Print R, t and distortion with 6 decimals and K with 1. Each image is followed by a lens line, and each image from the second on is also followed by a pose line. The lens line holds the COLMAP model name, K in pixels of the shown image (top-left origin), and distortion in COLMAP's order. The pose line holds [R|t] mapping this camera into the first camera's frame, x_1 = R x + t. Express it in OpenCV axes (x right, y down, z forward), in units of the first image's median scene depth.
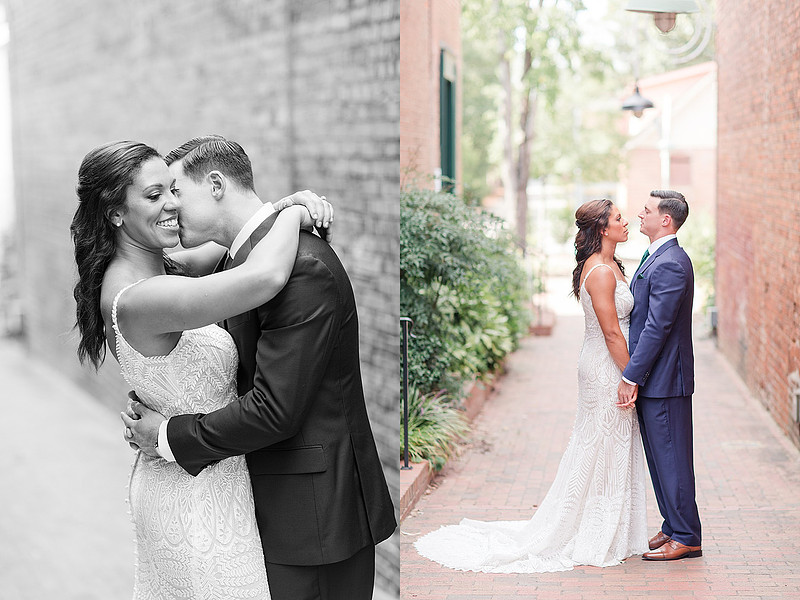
lens RADIAL K [[3708.7, 0, 400.0], [0, 3708.7, 300.0], [0, 0, 1]] dist [-0.011987, -3.436548]
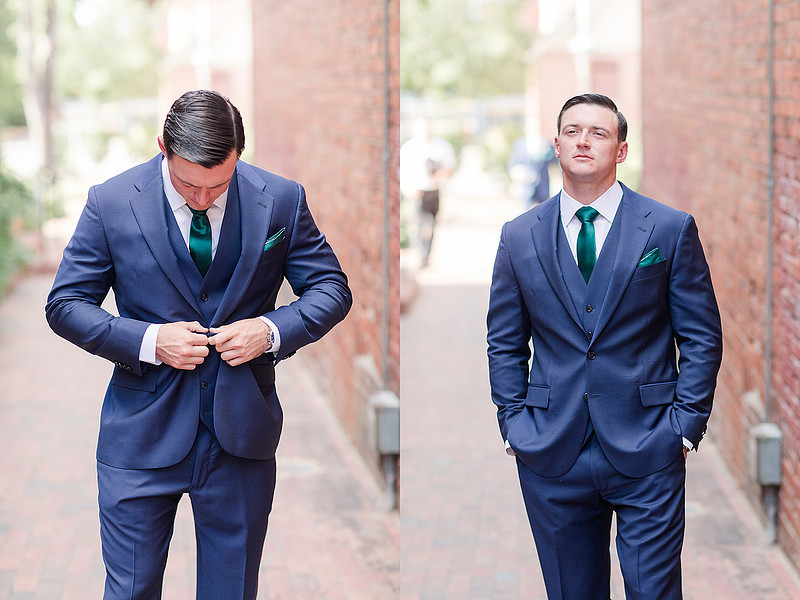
lens RADIAL K [[3708.7, 0, 400.0], [0, 3708.7, 300.0], [0, 0, 1]] dist [-0.011987, -3.436548]
pose [[0.999915, -0.010609, 0.007606, 0.040059], [0.010458, 0.999751, 0.019700, -0.007898], [-0.007814, -0.019619, 0.999777, 0.356585]]
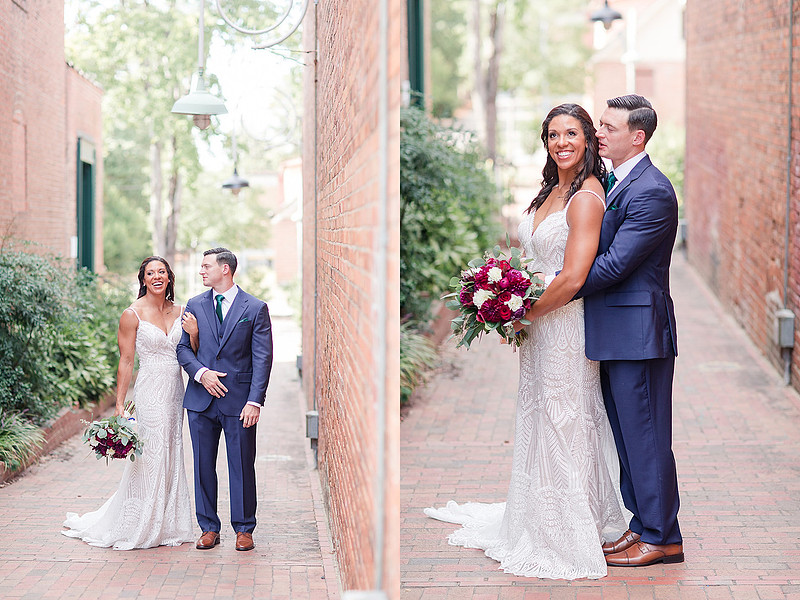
lens RADIAL K [[3251.3, 0, 400.0], [0, 3251.3, 300.0], [0, 0, 1]] dist [-0.952137, 30.240631]
pose [[0.999965, -0.007196, 0.004152, 0.005188], [0.007060, 0.999467, 0.031875, -0.005376], [-0.004379, -0.031844, 0.999483, 0.148160]]
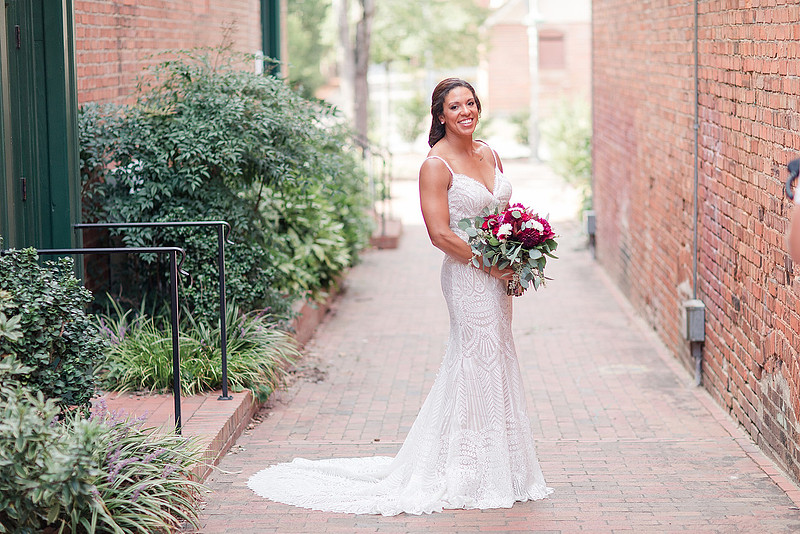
lens RADIAL K [[4583.5, 0, 325.6], [0, 4583.5, 268.3], [0, 0, 1]] dist [1.360483, -31.682677]
pose [[0.999627, -0.015025, 0.022799, 0.001080], [0.014818, 0.999848, 0.009180, 0.005181], [-0.022934, -0.008839, 0.999698, -0.042008]]
